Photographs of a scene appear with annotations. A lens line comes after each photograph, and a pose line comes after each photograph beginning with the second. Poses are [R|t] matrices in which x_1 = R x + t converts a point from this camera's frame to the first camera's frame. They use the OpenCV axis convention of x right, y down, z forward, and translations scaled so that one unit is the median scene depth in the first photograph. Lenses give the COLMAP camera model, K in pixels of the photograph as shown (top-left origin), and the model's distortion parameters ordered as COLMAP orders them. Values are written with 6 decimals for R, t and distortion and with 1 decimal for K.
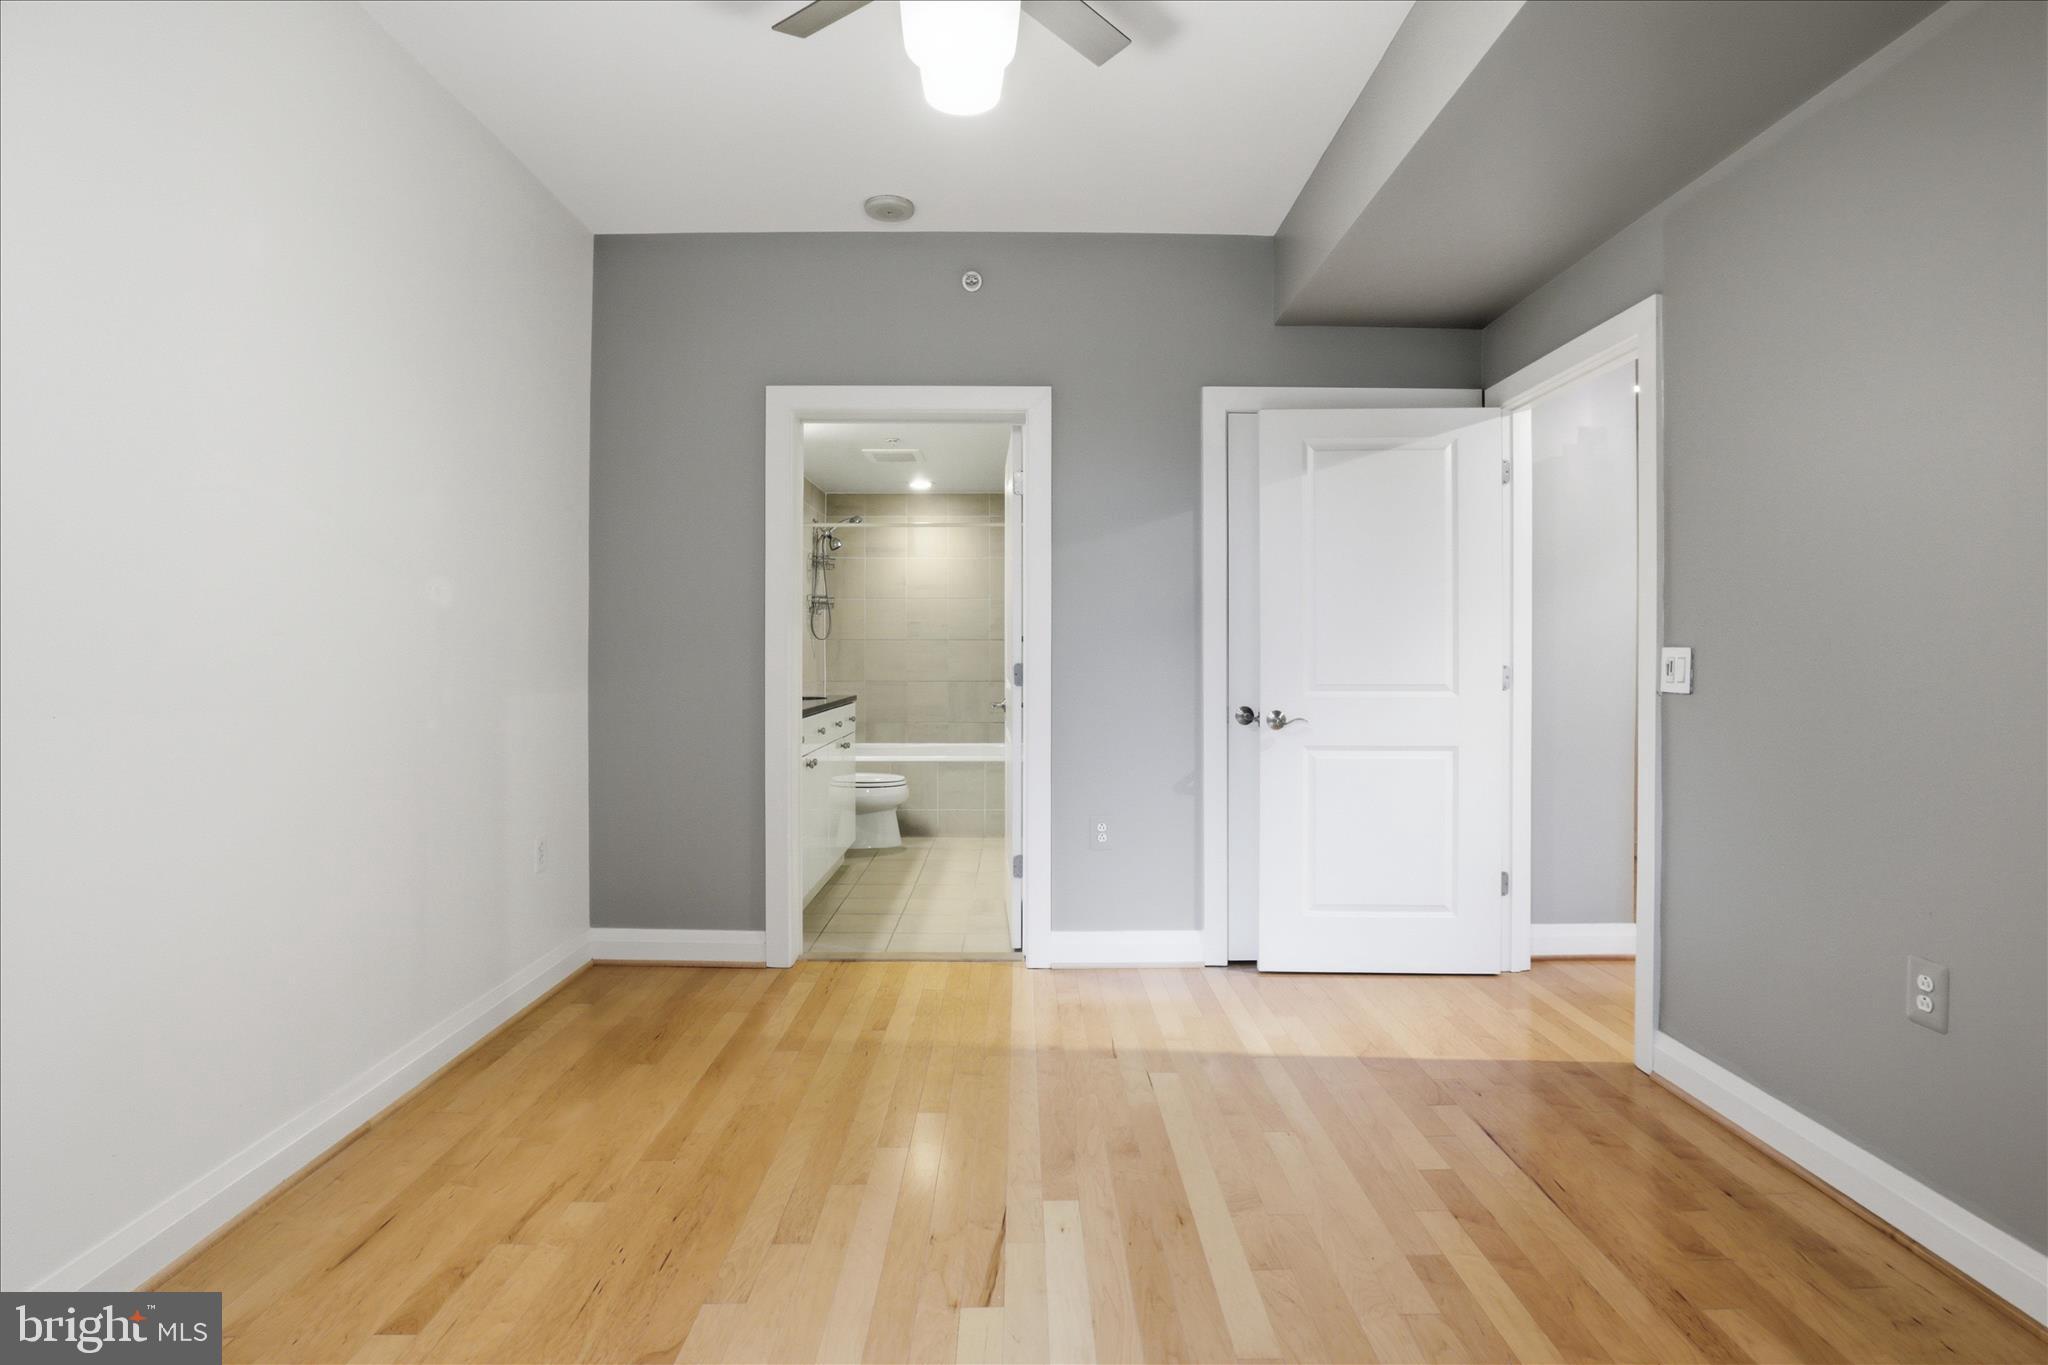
lens RADIAL K [[1052.0, 0, 1027.3], [0, 1052.0, 663.9], [0, 0, 1]] dist [-0.043220, 0.015357]
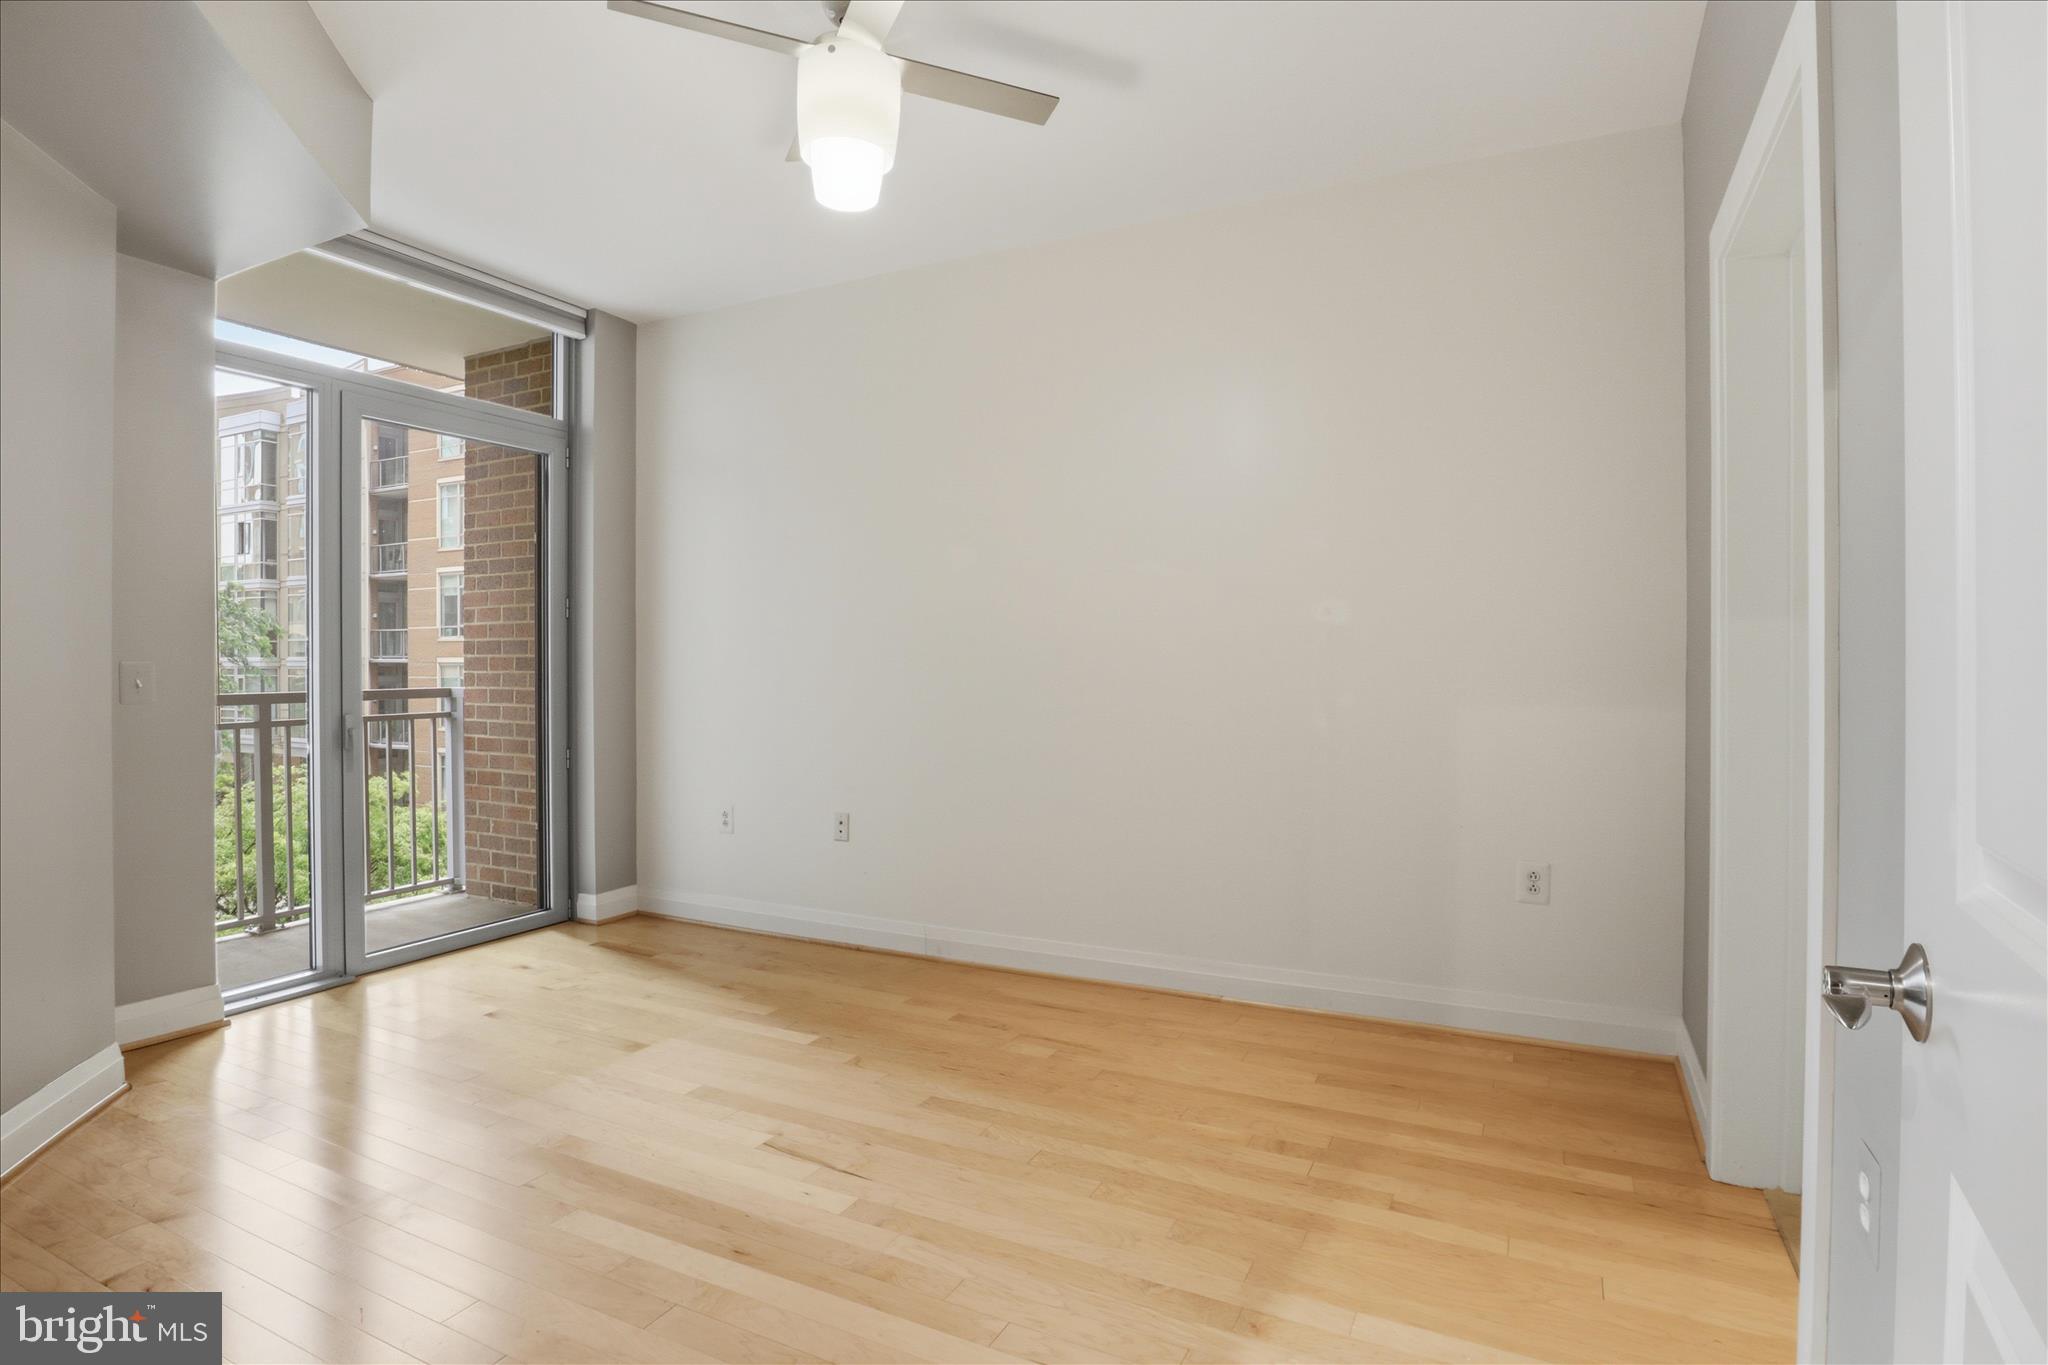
lens RADIAL K [[1052.0, 0, 1027.3], [0, 1052.0, 663.9], [0, 0, 1]] dist [-0.043220, 0.015357]
pose [[-0.465990, 0.002176, -0.884787, 0.541561], [-0.002943, 0.999988, 0.004009, -0.008717], [0.884785, 0.004472, -0.465978, 1.043433]]
